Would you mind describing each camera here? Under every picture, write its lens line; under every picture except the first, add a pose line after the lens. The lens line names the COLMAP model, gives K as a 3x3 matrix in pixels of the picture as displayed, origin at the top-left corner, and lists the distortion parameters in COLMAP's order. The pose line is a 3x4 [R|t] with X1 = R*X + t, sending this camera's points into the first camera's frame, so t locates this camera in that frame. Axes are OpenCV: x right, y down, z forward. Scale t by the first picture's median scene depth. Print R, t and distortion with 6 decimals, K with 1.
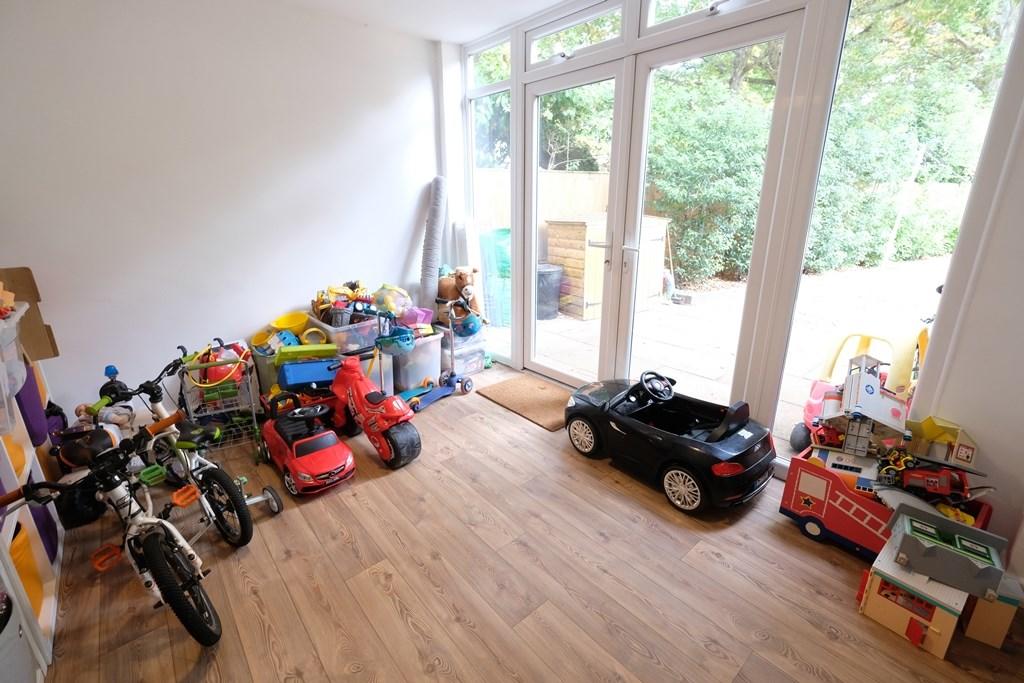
lens RADIAL K [[445.3, 0, 515.5], [0, 445.3, 339.0], [0, 0, 1]] dist [-0.003456, 0.000916]
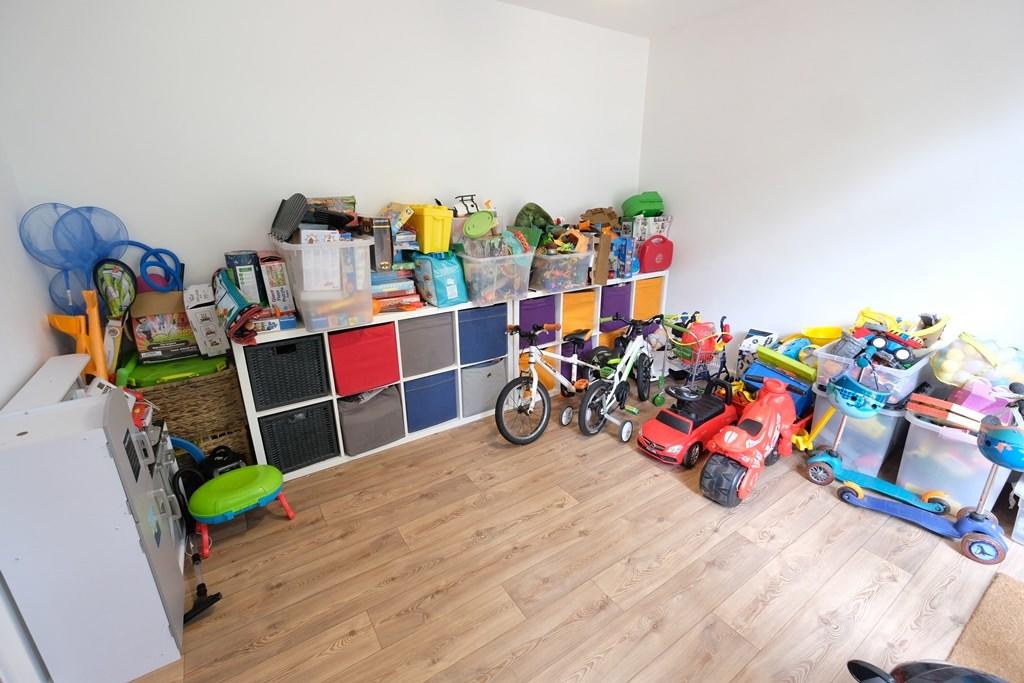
lens RADIAL K [[445.3, 0, 515.6], [0, 445.3, 339.8], [0, 0, 1]] dist [-0.003456, 0.000916]
pose [[-0.128523, 0.314769, -0.940427, 0.602231], [-0.294416, 0.893427, 0.339274, -0.212311], [0.946996, 0.320481, -0.022153, 0.606241]]
